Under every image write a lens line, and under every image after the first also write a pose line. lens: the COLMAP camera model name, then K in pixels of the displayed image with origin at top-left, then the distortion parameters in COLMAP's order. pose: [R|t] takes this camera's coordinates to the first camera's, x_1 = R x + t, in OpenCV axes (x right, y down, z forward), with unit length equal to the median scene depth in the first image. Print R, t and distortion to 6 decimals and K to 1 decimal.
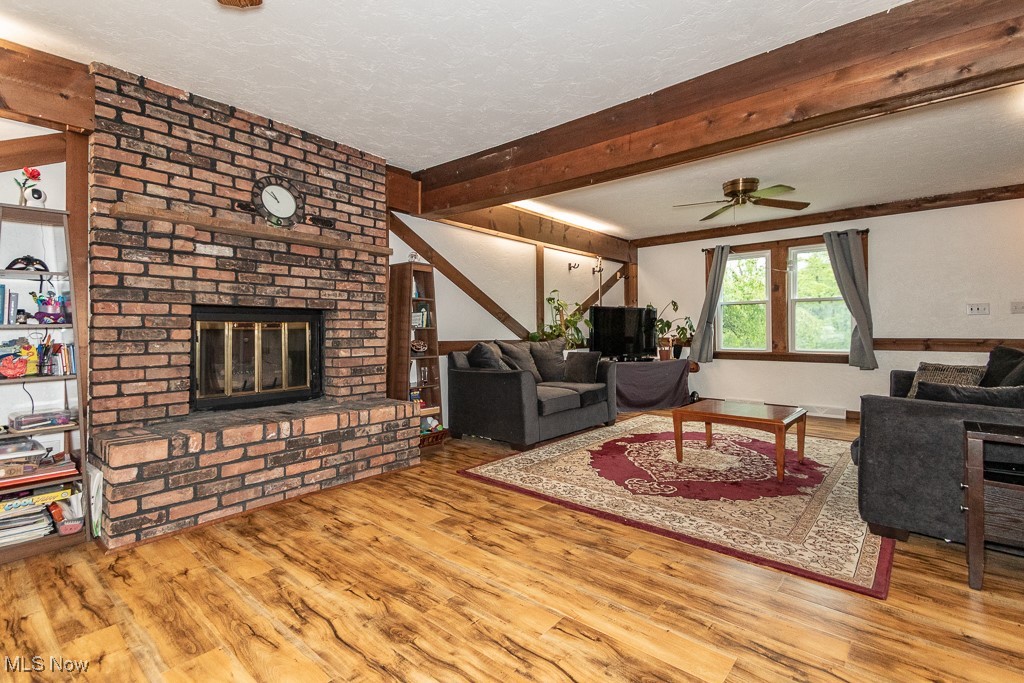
lens RADIAL K [[472.4, 0, 518.0], [0, 472.4, 326.8], [0, 0, 1]] dist [0.067900, -0.022183]
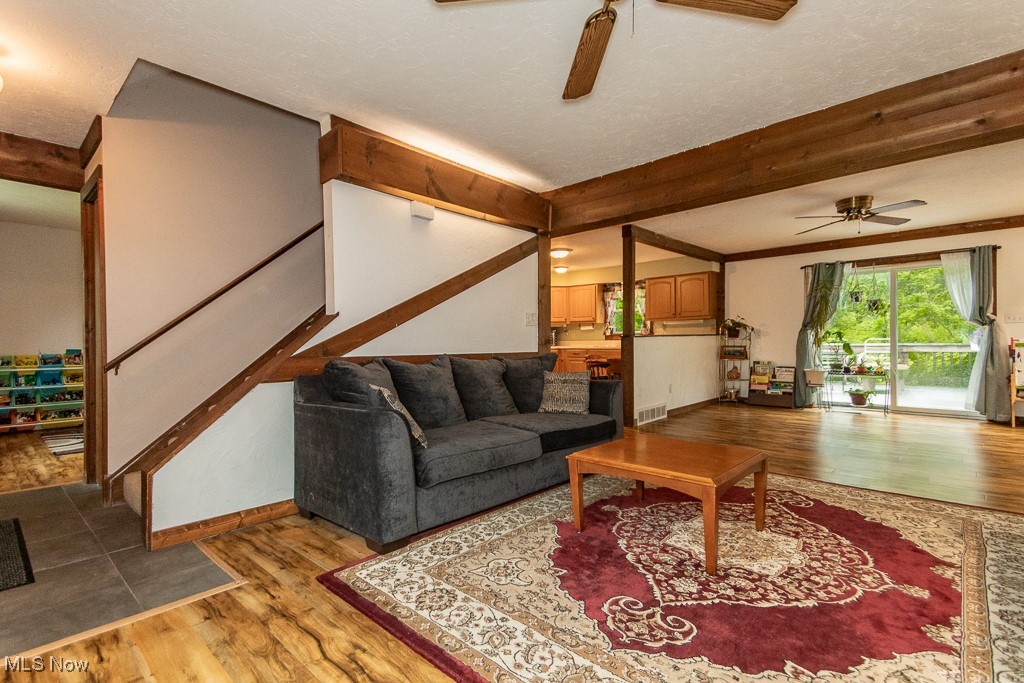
lens RADIAL K [[472.4, 0, 519.5], [0, 472.4, 345.9], [0, 0, 1]] dist [0.067900, -0.022183]
pose [[-0.999062, 0.011021, 0.041865, 0.743459], [0.010820, 0.999929, -0.005020, 0.022828], [-0.041917, -0.004562, -0.999111, 1.952290]]
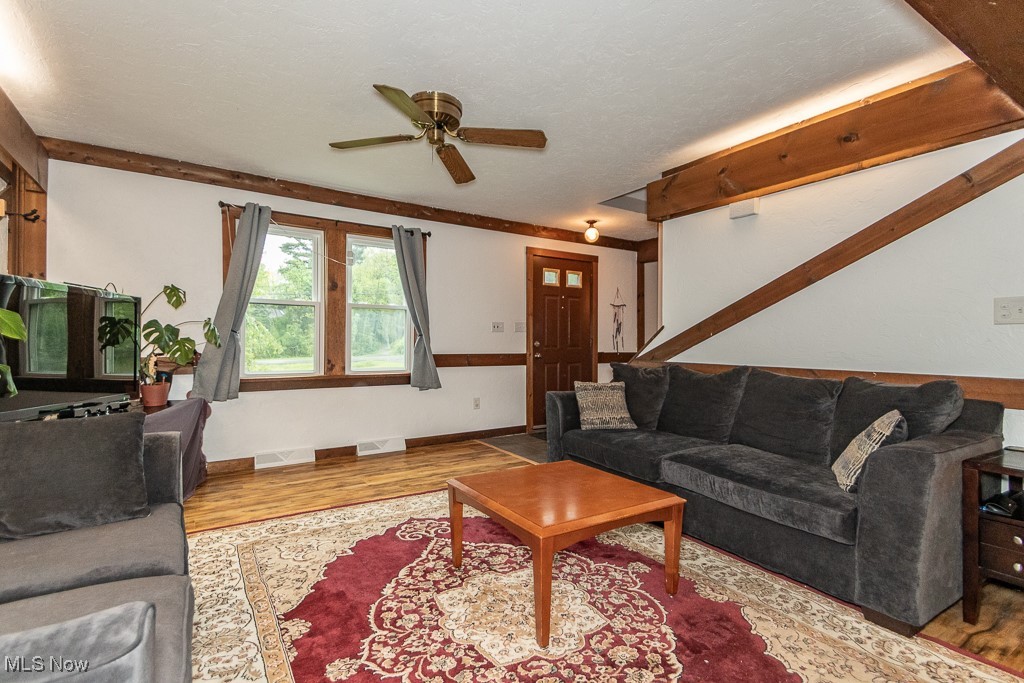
lens RADIAL K [[472.4, 0, 499.8], [0, 472.4, 340.2], [0, 0, 1]] dist [0.067900, -0.022183]
pose [[0.303375, 0.008225, 0.952836, -0.127696], [-0.020555, 0.999787, -0.002086, -0.005780], [-0.952649, -0.018952, 0.303479, 1.039628]]
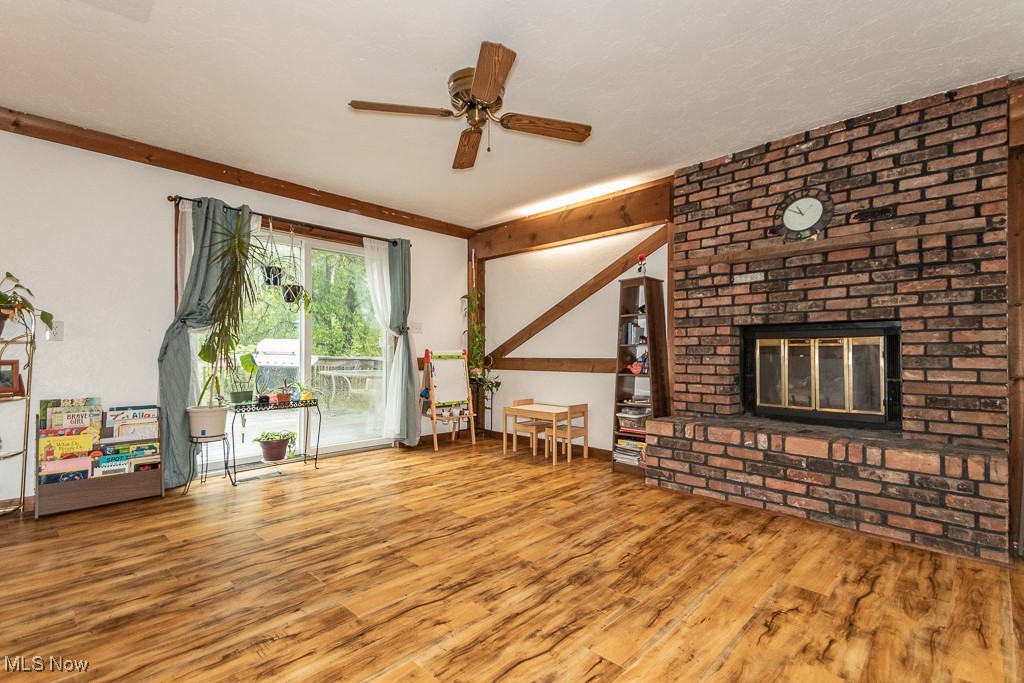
lens RADIAL K [[472.4, 0, 495.0], [0, 472.4, 351.5], [0, 0, 1]] dist [0.067900, -0.022183]
pose [[-0.091744, -0.002315, -0.995780, 0.540901], [0.008574, 0.999958, -0.003115, 0.015907], [0.995746, -0.008823, -0.091720, 0.465142]]
